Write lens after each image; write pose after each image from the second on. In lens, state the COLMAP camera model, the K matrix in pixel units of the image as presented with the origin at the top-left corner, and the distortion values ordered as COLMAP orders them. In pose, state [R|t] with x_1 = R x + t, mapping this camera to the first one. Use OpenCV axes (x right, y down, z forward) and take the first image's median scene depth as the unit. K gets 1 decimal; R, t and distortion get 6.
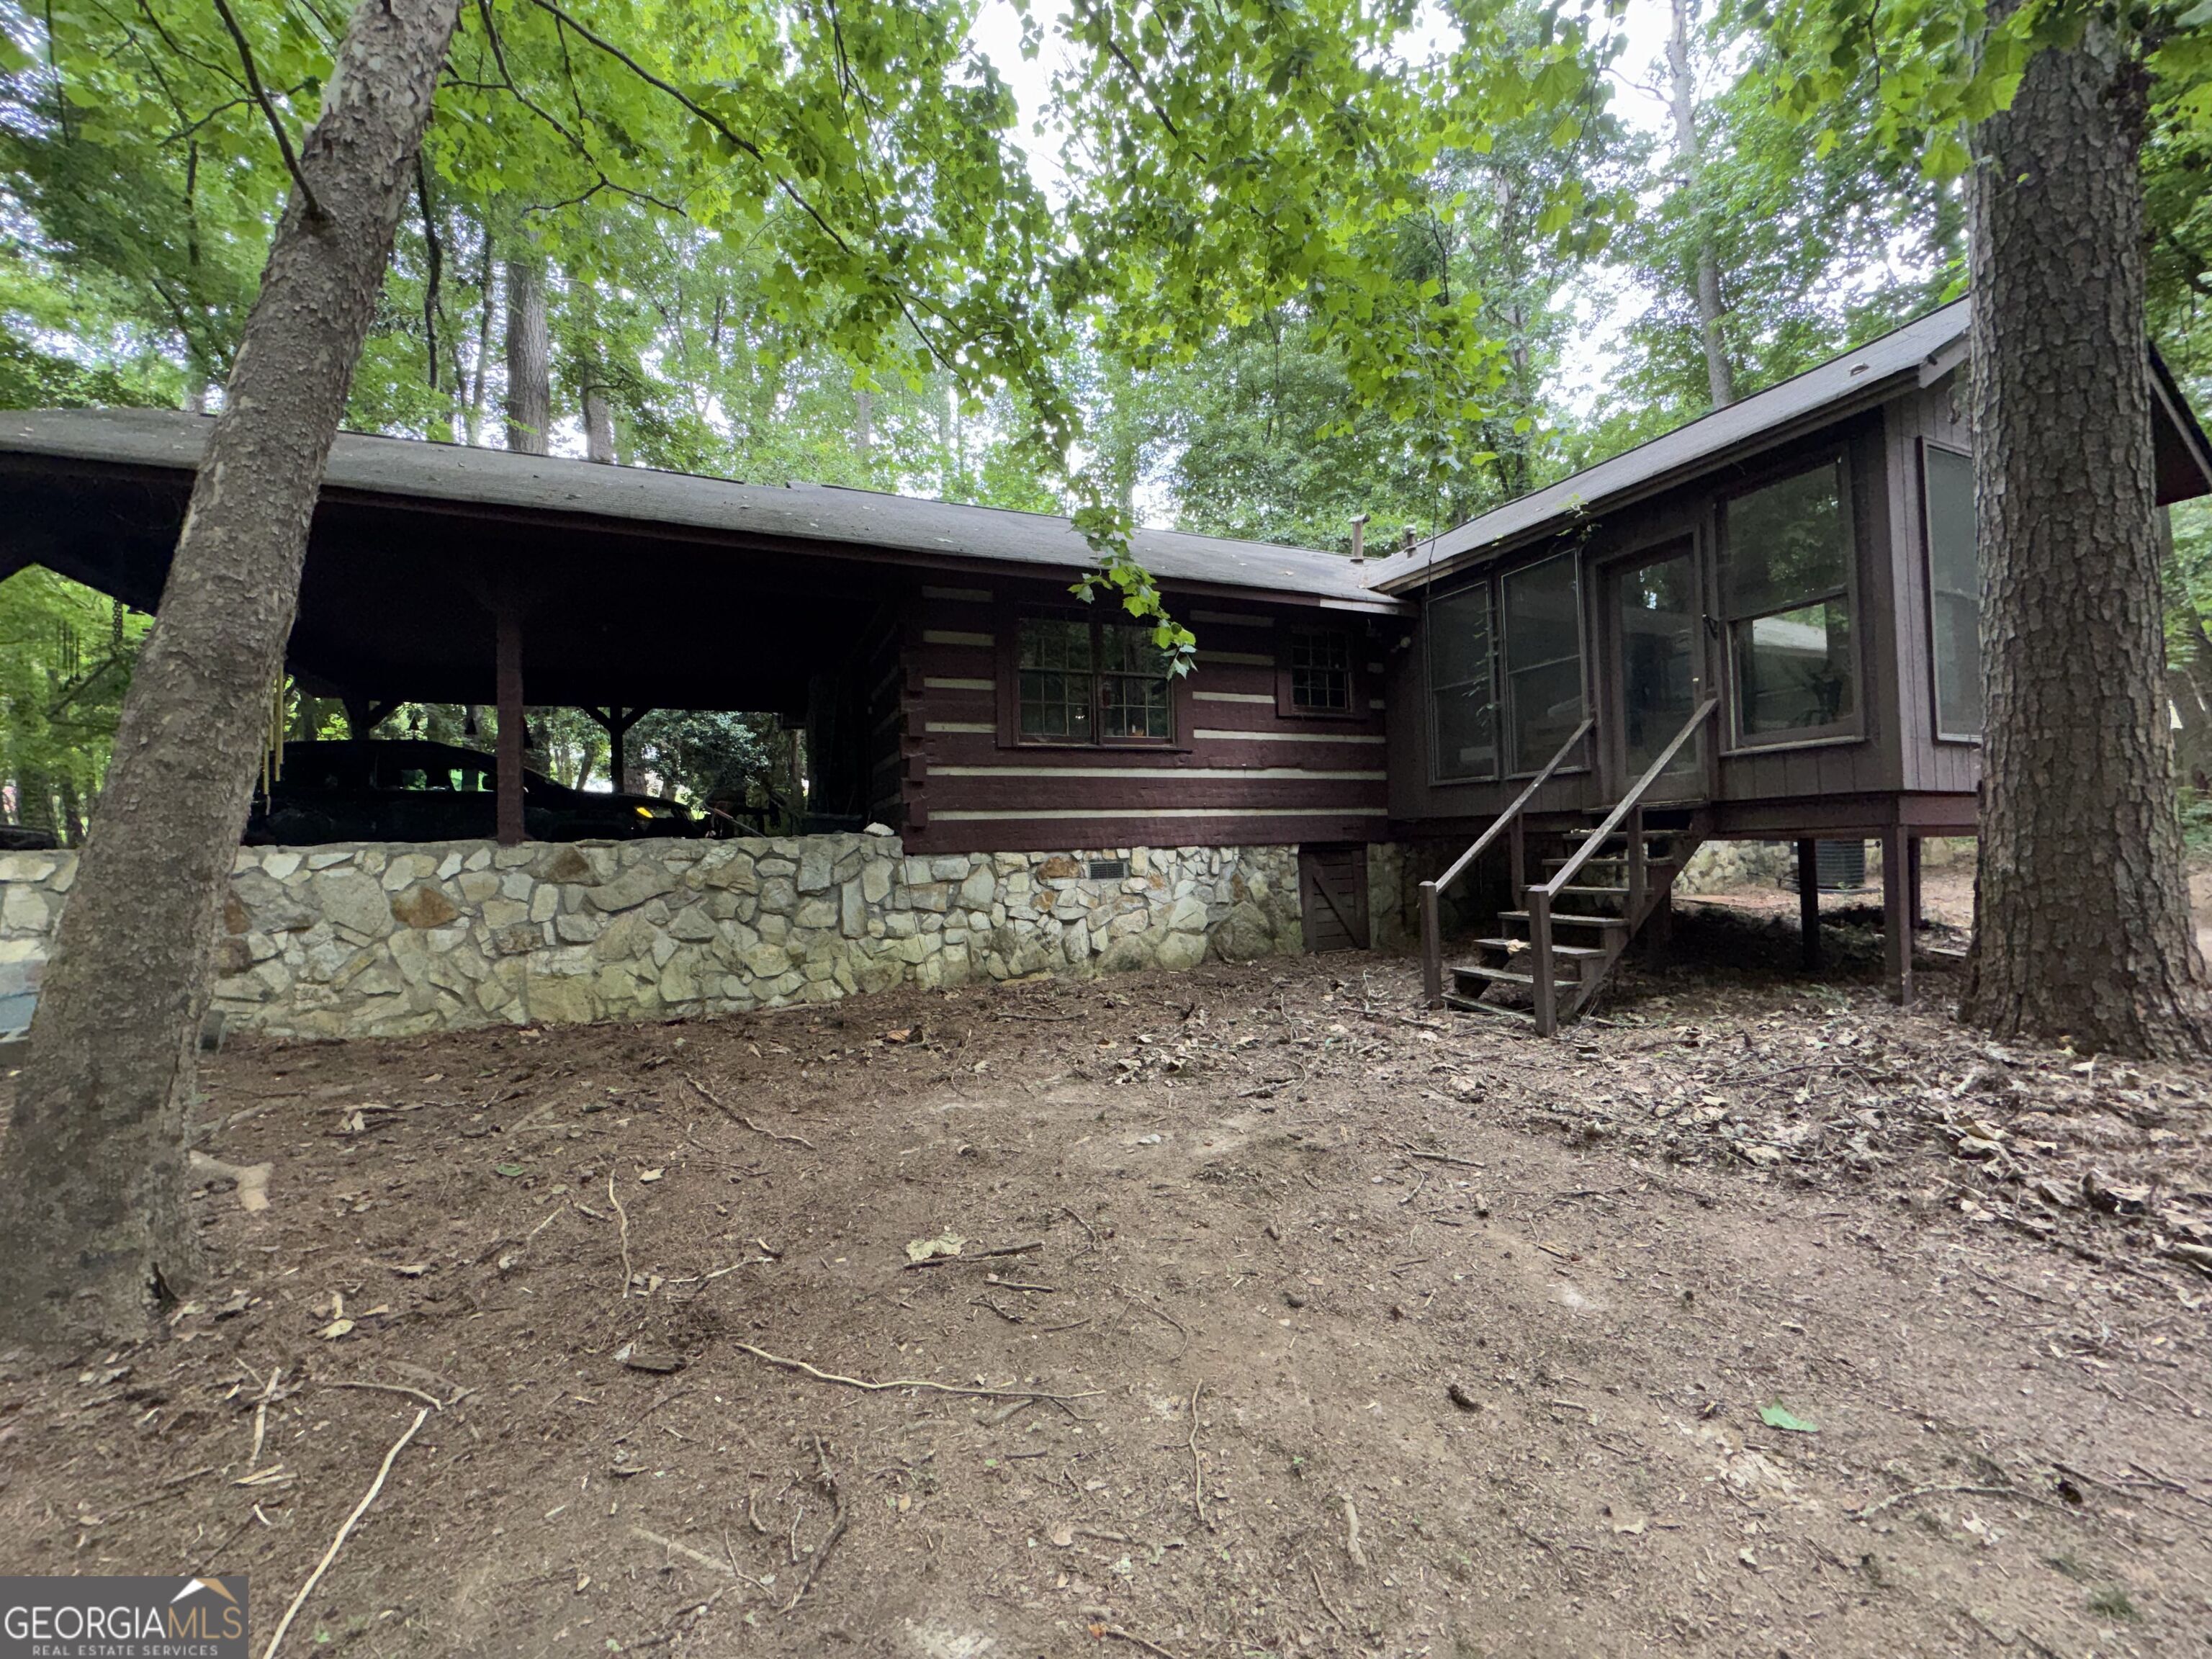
lens RADIAL K [[886.8, 0, 1106.0], [0, 886.8, 829.5], [0, 0, 1]] dist [-0.004196, 0.000207]
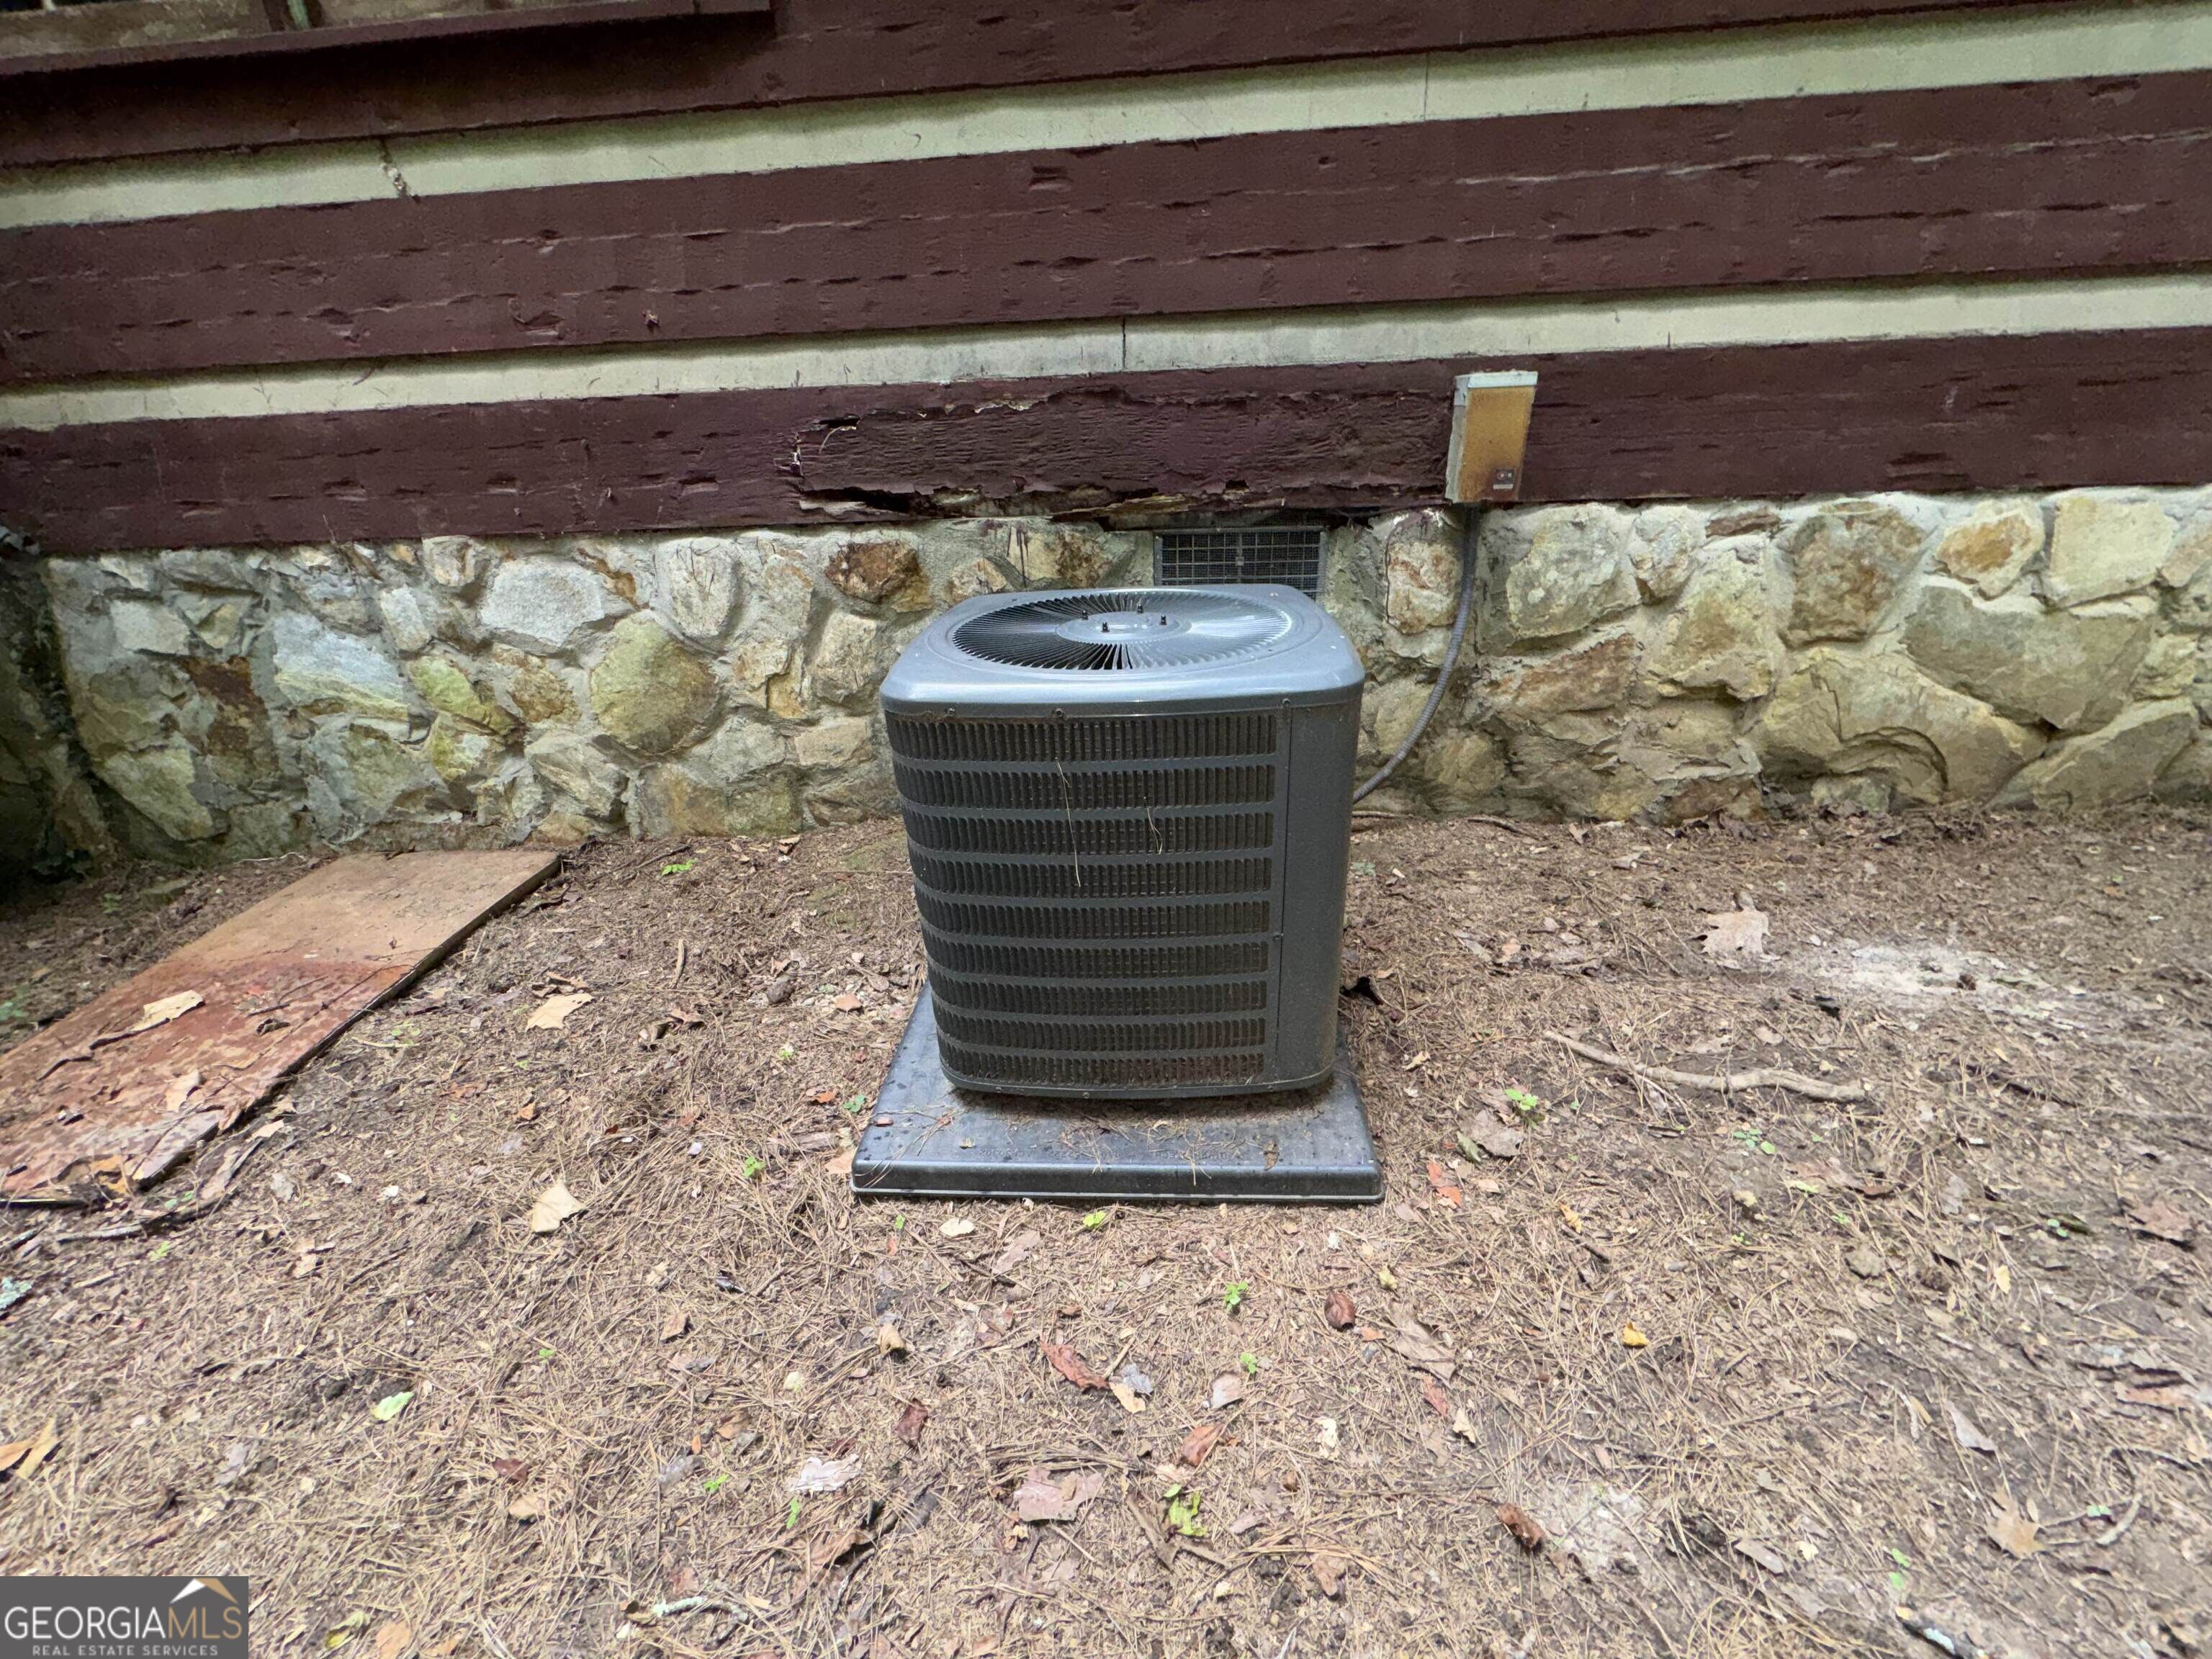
lens RADIAL K [[886.8, 0, 1106.0], [0, 886.8, 829.5], [0, 0, 1]] dist [-0.004196, 0.000207]
pose [[0.900877, 0.169087, -0.399788, 1.463291], [0.019573, 0.904252, 0.426551, -0.030464], [0.433633, -0.392095, 0.811310, 1.496268]]
